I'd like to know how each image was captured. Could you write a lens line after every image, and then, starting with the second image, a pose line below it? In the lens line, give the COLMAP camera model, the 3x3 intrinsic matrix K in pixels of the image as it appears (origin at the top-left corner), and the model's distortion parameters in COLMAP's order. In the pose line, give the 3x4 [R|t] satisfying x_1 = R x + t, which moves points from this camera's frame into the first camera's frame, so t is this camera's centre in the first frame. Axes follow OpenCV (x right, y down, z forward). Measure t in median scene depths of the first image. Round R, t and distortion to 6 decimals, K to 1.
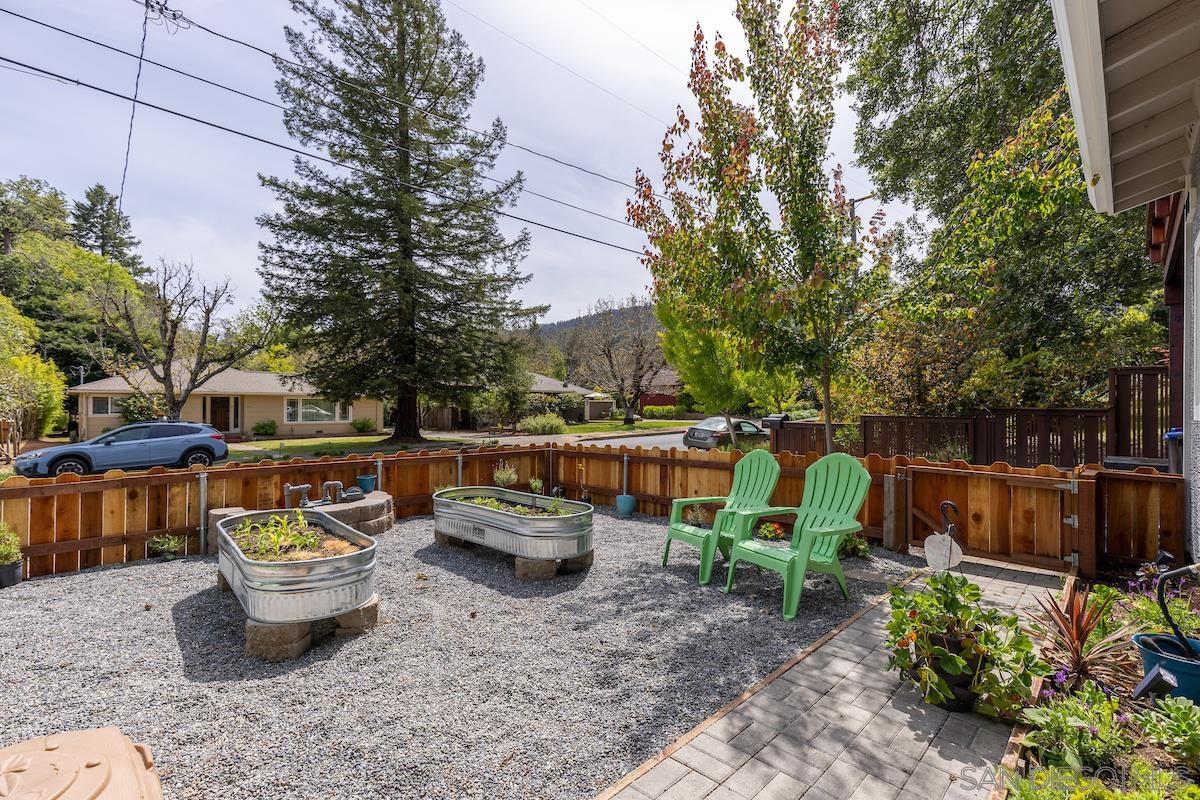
lens RADIAL K [[548.0, 0, 604.0], [0, 548.0, 402.5], [0, 0, 1]] dist [0.018331, -0.001716]
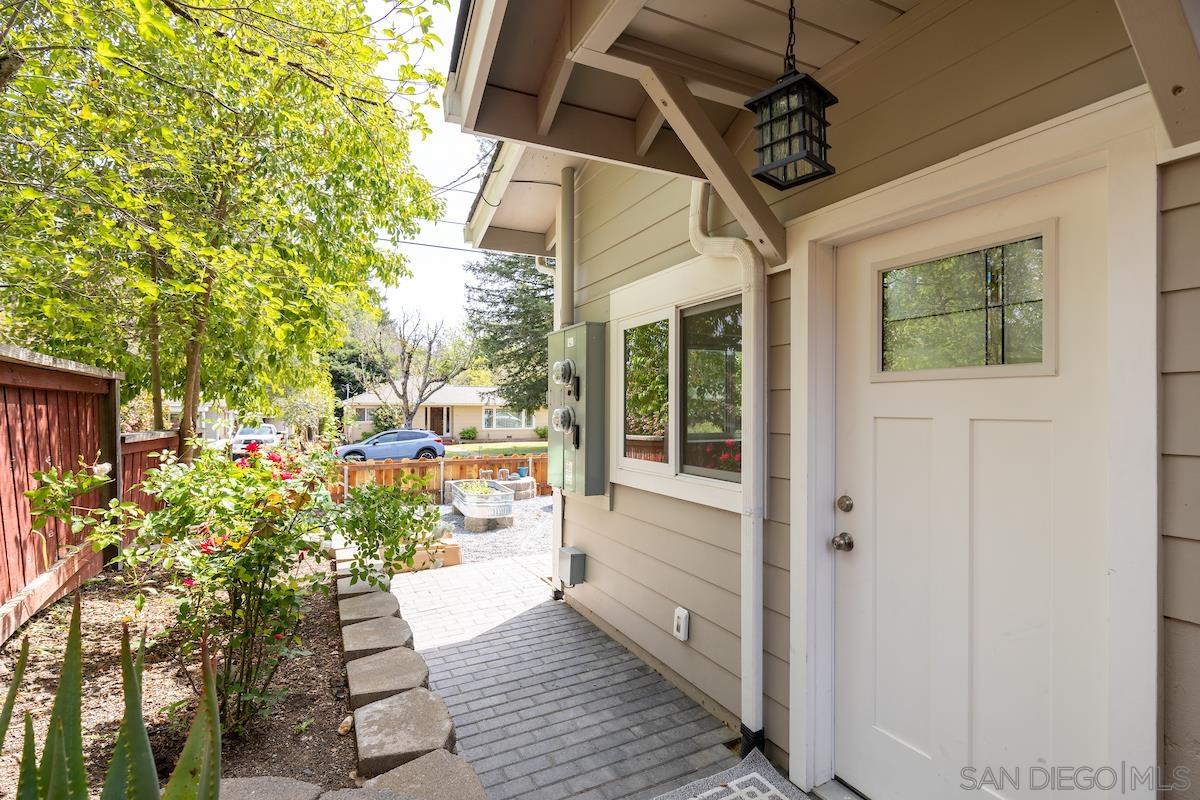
lens RADIAL K [[580.8, 0, 603.6], [0, 580.8, 398.1], [0, 0, 1]] dist [0.006826, 0.000269]
pose [[0.948758, -0.007750, -0.315907, 0.154916], [0.002660, 0.999860, -0.016541, -0.019831], [0.315991, 0.014853, 0.948646, -0.257492]]
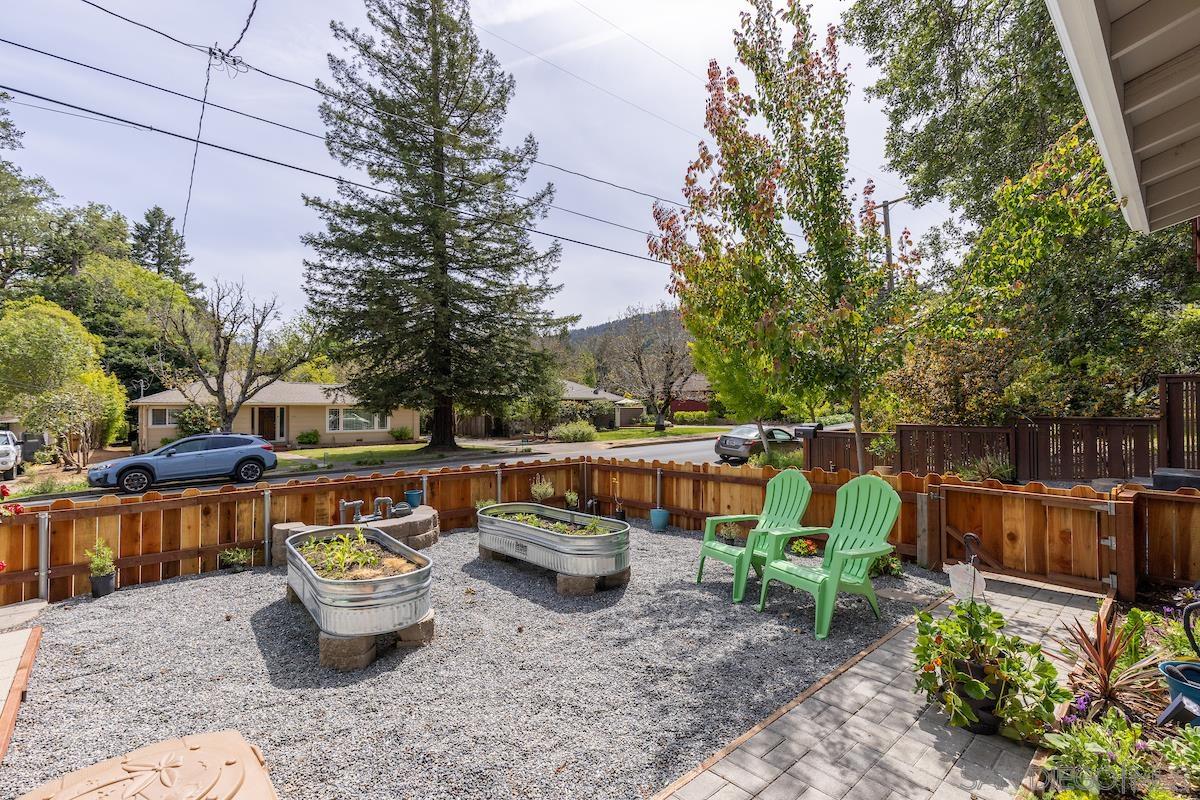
lens RADIAL K [[548.0, 0, 603.8], [0, 548.0, 398.9], [0, 0, 1]] dist [0.018331, -0.001716]
pose [[0.998427, -0.009192, -0.055306, -0.002560], [0.008327, 0.999839, -0.015863, -0.010175], [0.055443, 0.015378, 0.998343, -0.015362]]
